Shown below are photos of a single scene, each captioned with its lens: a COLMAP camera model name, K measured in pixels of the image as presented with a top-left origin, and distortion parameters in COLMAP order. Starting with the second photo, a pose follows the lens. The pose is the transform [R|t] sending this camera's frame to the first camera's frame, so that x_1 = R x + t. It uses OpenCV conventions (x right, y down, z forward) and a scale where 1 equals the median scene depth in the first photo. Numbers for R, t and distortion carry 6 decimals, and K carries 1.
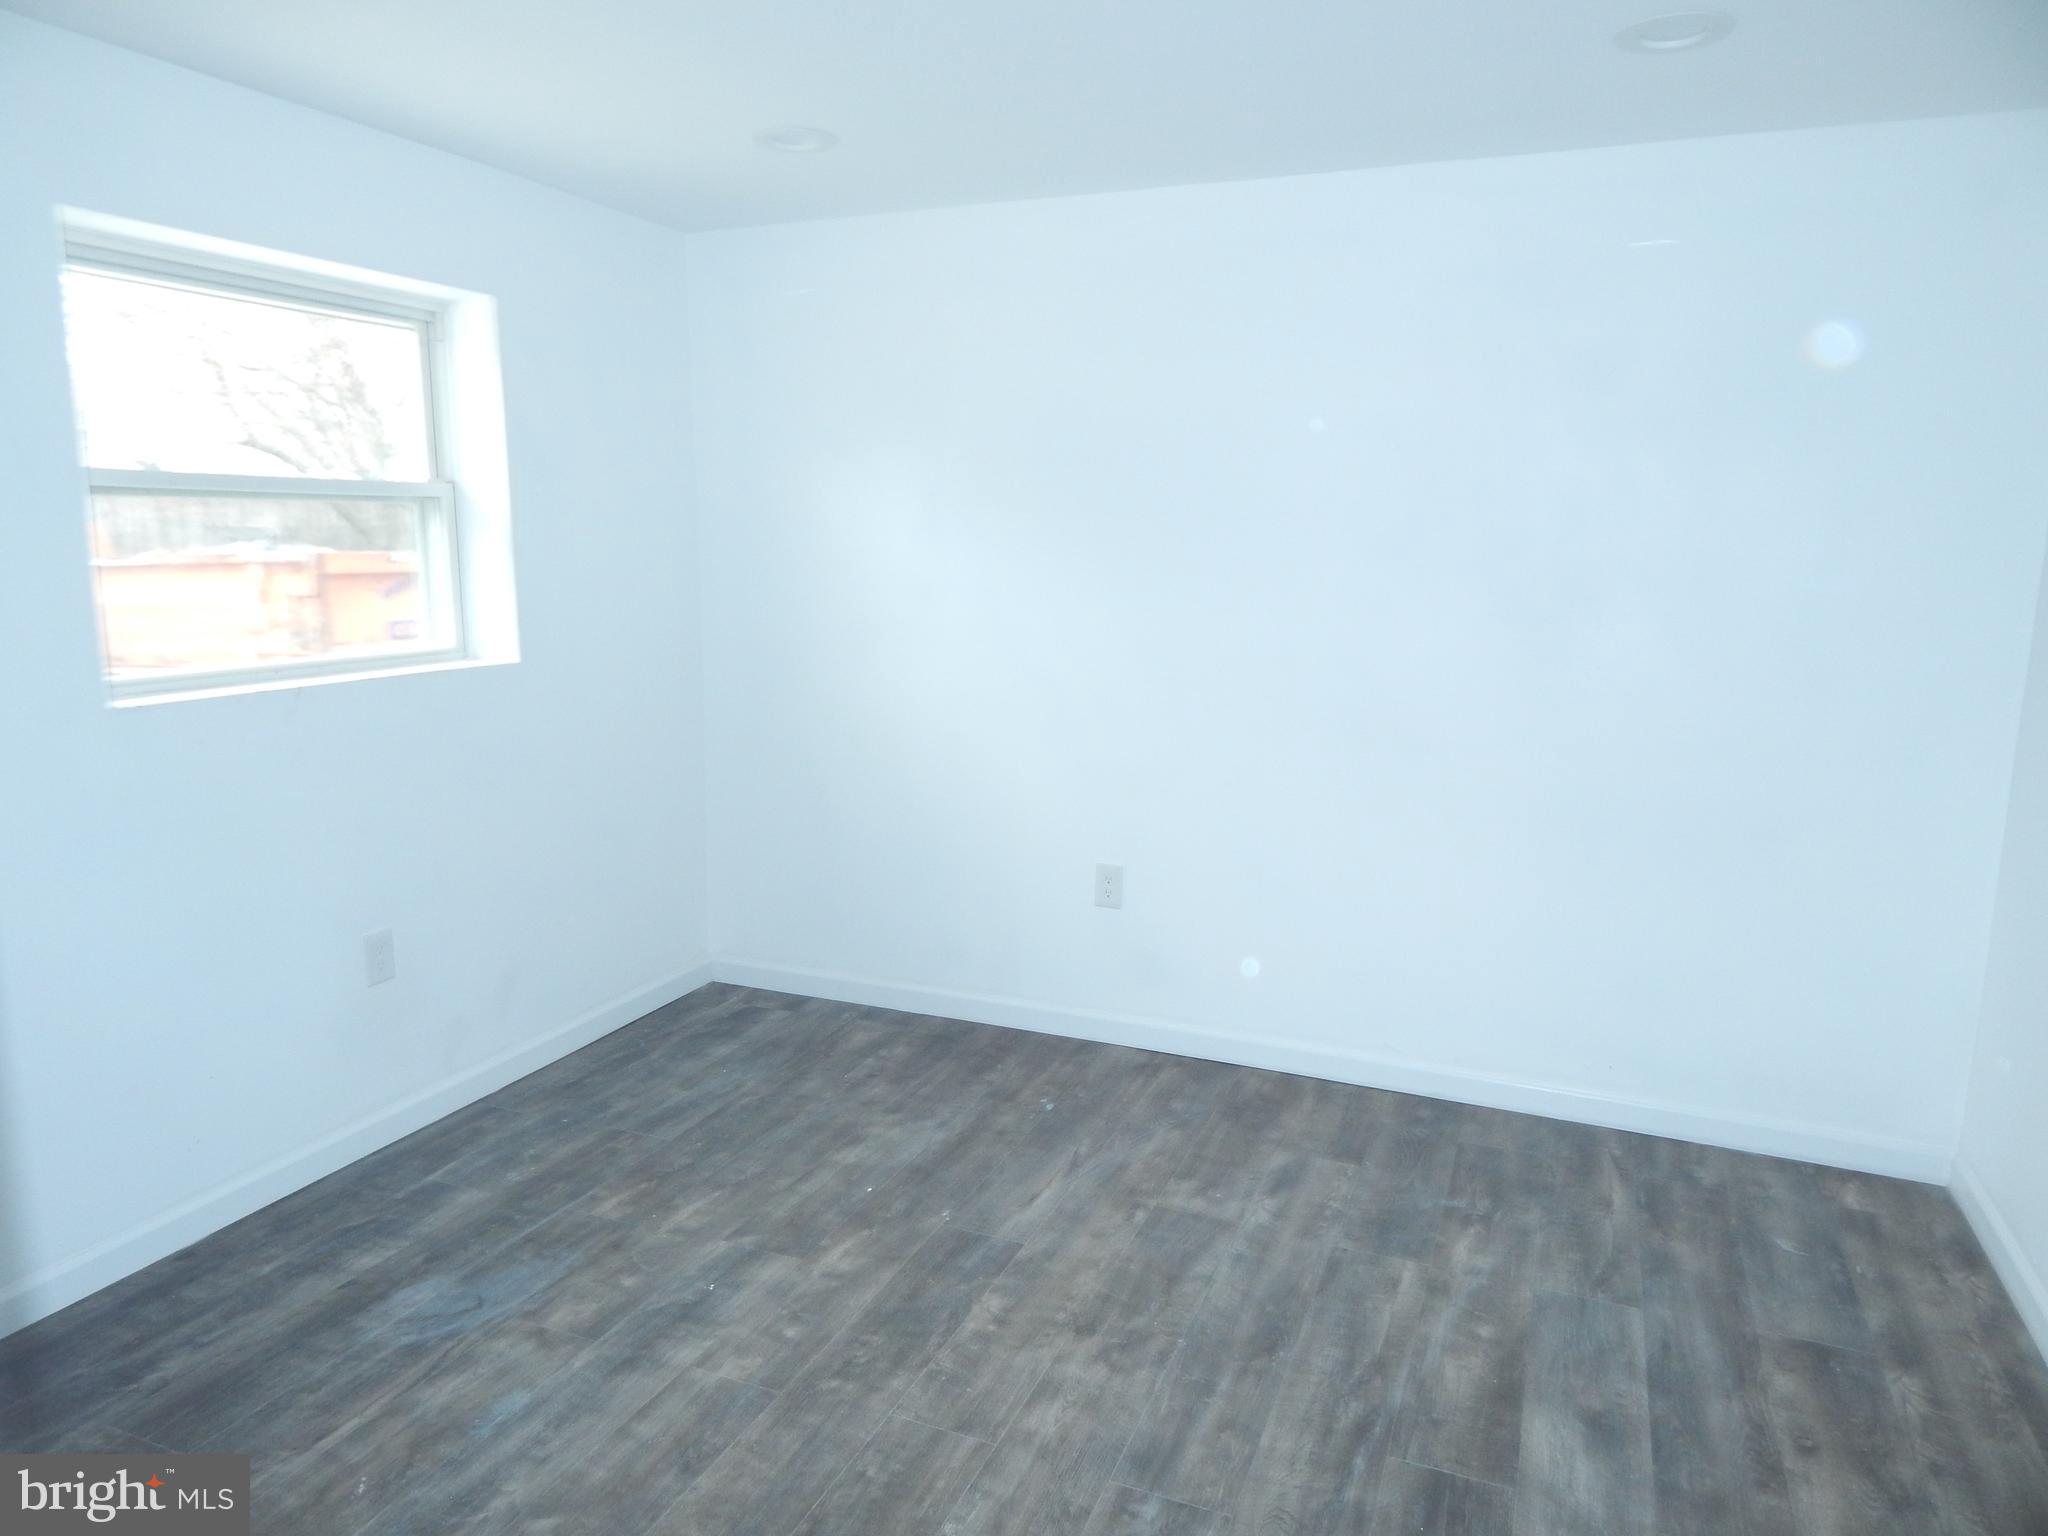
lens RADIAL K [[1357.5, 0, 1014.7], [0, 1357.5, 761.7], [0, 0, 1]] dist [0.023814, -0.024096]
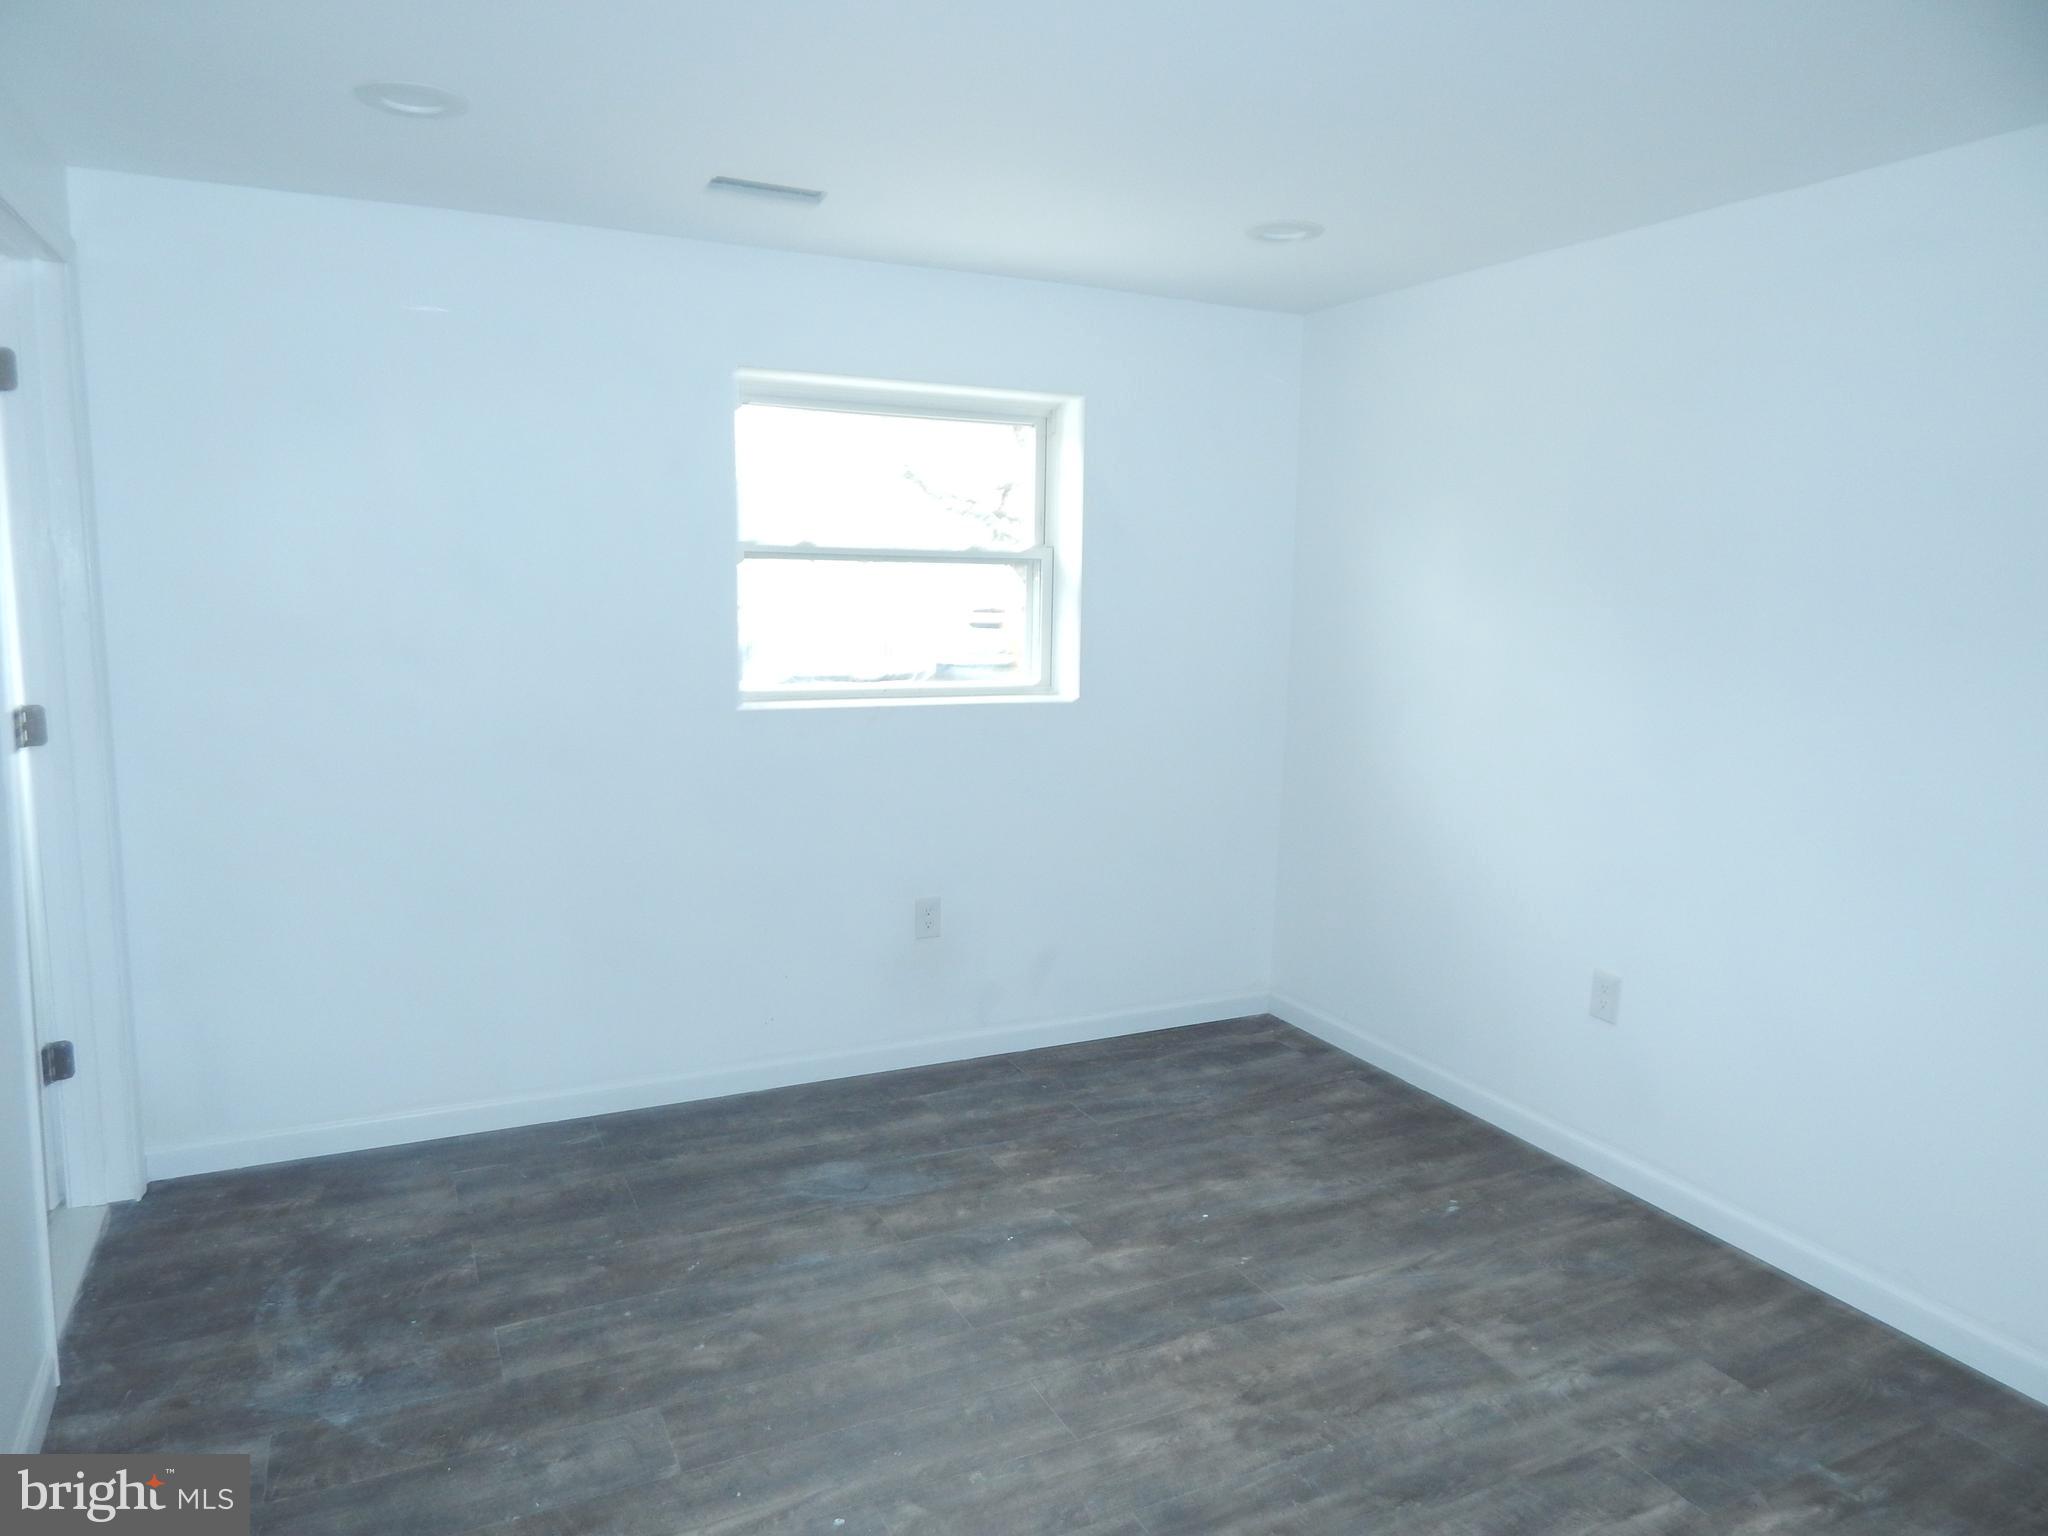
lens RADIAL K [[1362.2, 0, 1022.2], [0, 1362.2, 763.3], [0, 0, 1]] dist [0.015739, -0.003414]
pose [[0.754262, 0.104515, -0.648202, 0.497980], [-0.127761, 0.991741, 0.011241, -0.031883], [0.644024, 0.074336, 0.761385, 0.089863]]
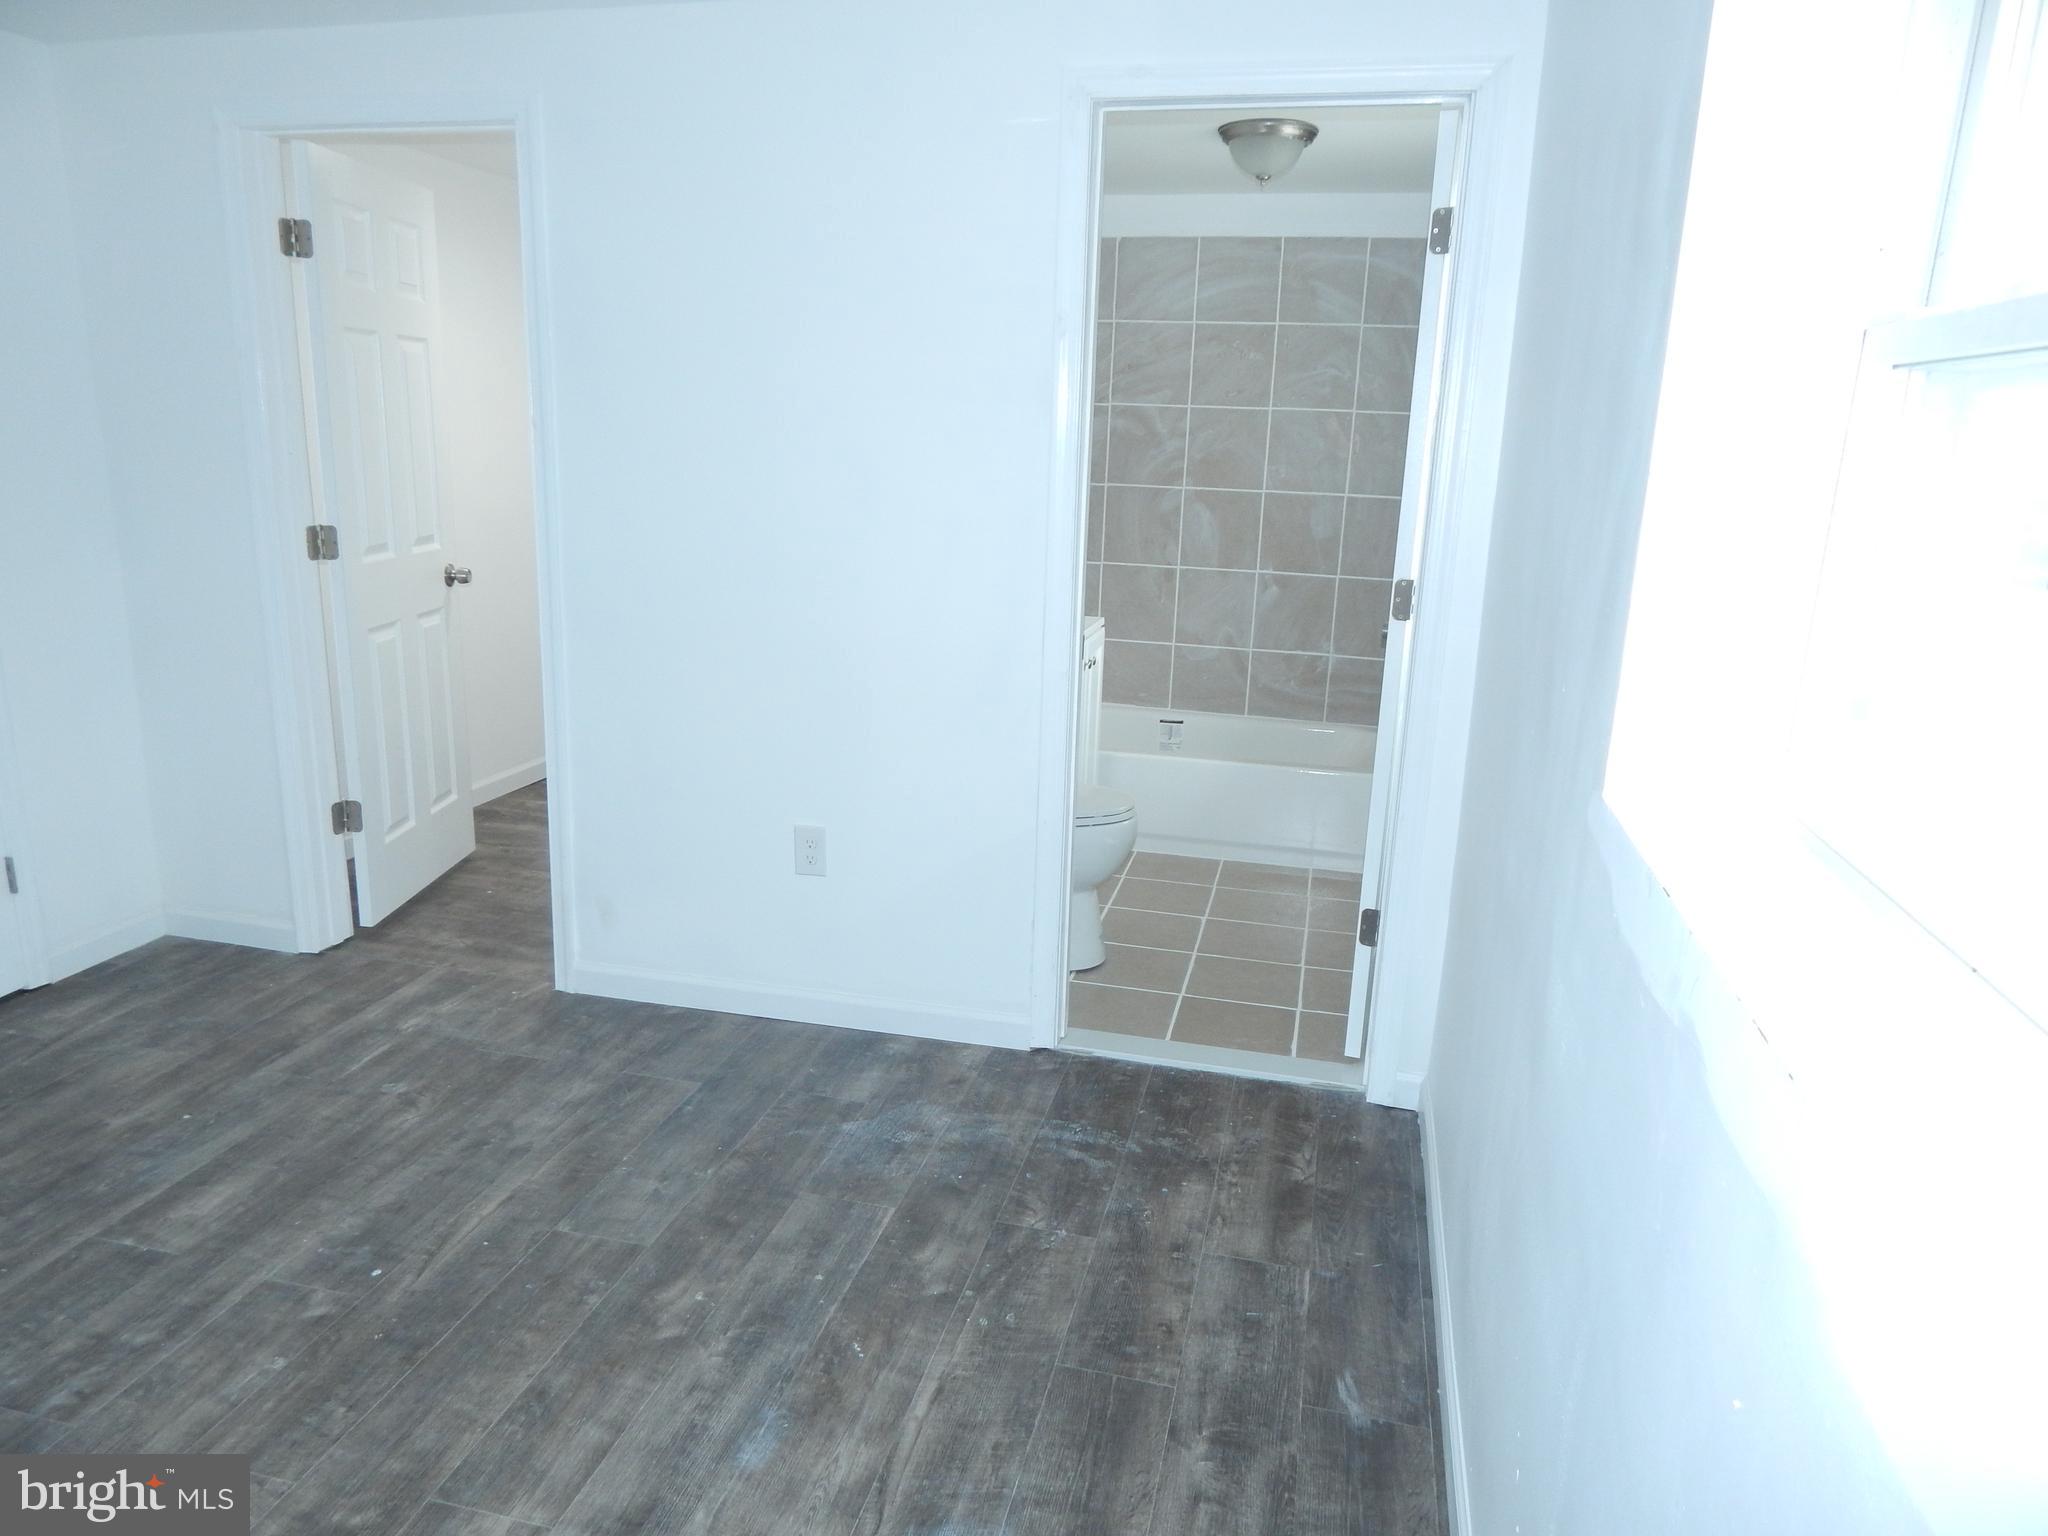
lens RADIAL K [[1357.5, 0, 1014.7], [0, 1357.5, 761.7], [0, 0, 1]] dist [0.023814, -0.024096]
pose [[-0.986943, 0.008815, -0.160831, -0.341590], [-0.057406, 0.913683, 0.402352, -0.252311], [0.150495, 0.406331, -0.901247, 1.413320]]
